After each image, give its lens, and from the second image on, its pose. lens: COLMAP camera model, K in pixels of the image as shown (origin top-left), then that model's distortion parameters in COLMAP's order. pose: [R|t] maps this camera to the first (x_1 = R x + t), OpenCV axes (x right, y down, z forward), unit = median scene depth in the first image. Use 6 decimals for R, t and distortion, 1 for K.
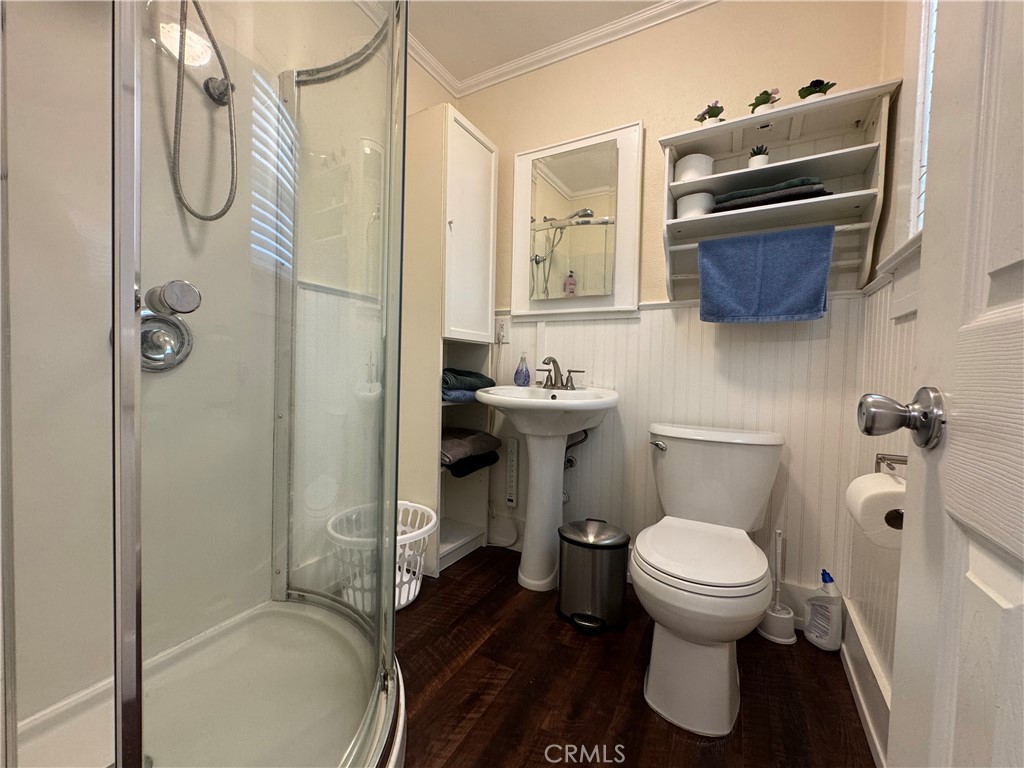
lens RADIAL K [[410.3, 0, 513.9], [0, 410.3, 383.7], [0, 0, 1]] dist [-0.001669, -0.000477]
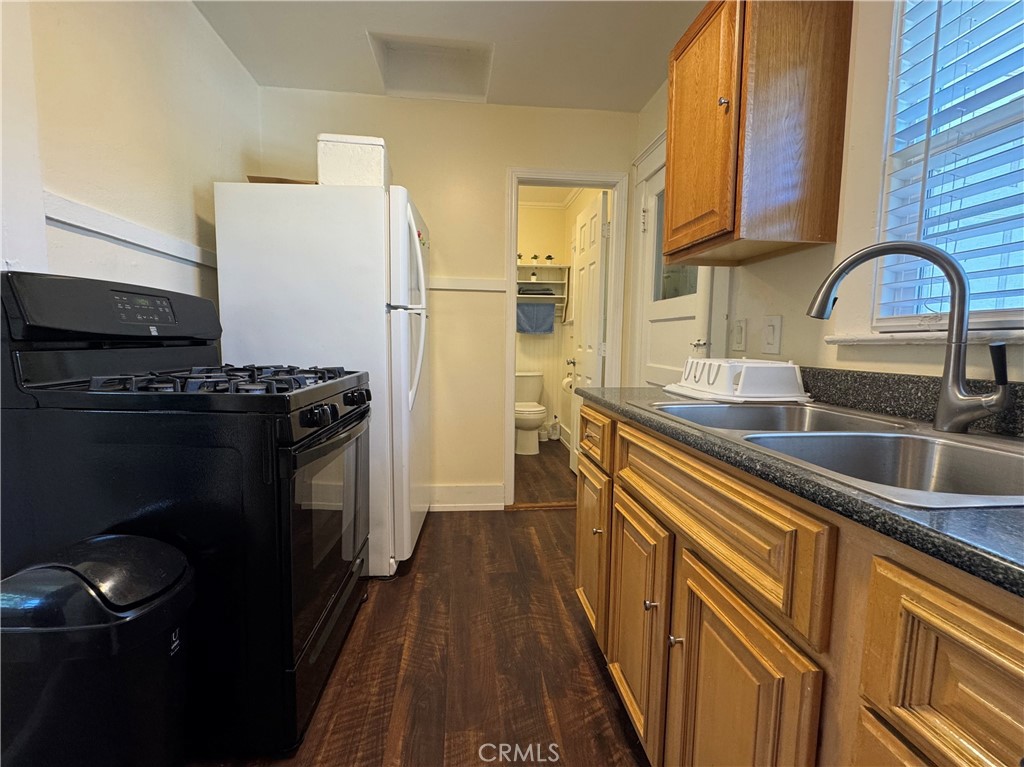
lens RADIAL K [[447.9, 0, 512.0], [0, 447.9, 383.5], [0, 0, 1]] dist [-0.000329, -0.022615]
pose [[0.817619, -0.071859, 0.571258, -1.441336], [0.030932, 0.996230, 0.081043, -0.065887], [-0.574928, -0.048592, 0.816760, -1.584807]]
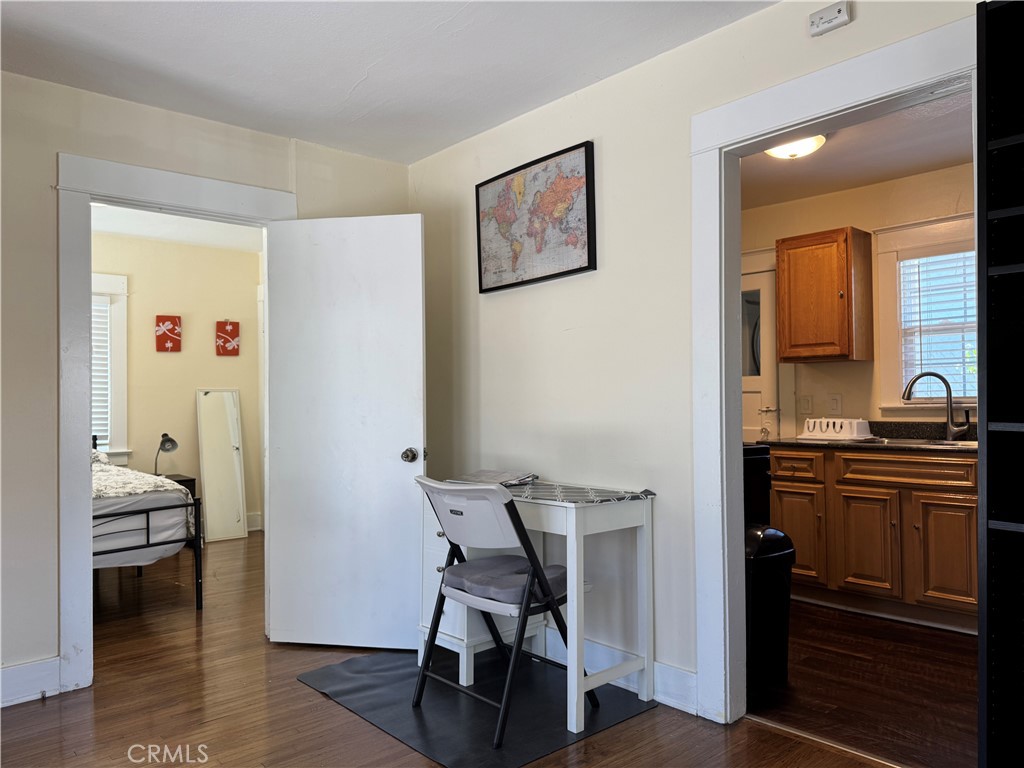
lens RADIAL K [[735.5, 0, 514.9], [0, 735.5, 387.9], [0, 0, 1]] dist [0.047265, -0.070404]
pose [[0.331688, -0.017414, 0.943229, -4.070996], [0.054004, 0.998541, -0.000555, -0.240164], [-0.941842, 0.051122, 0.332144, -0.728819]]
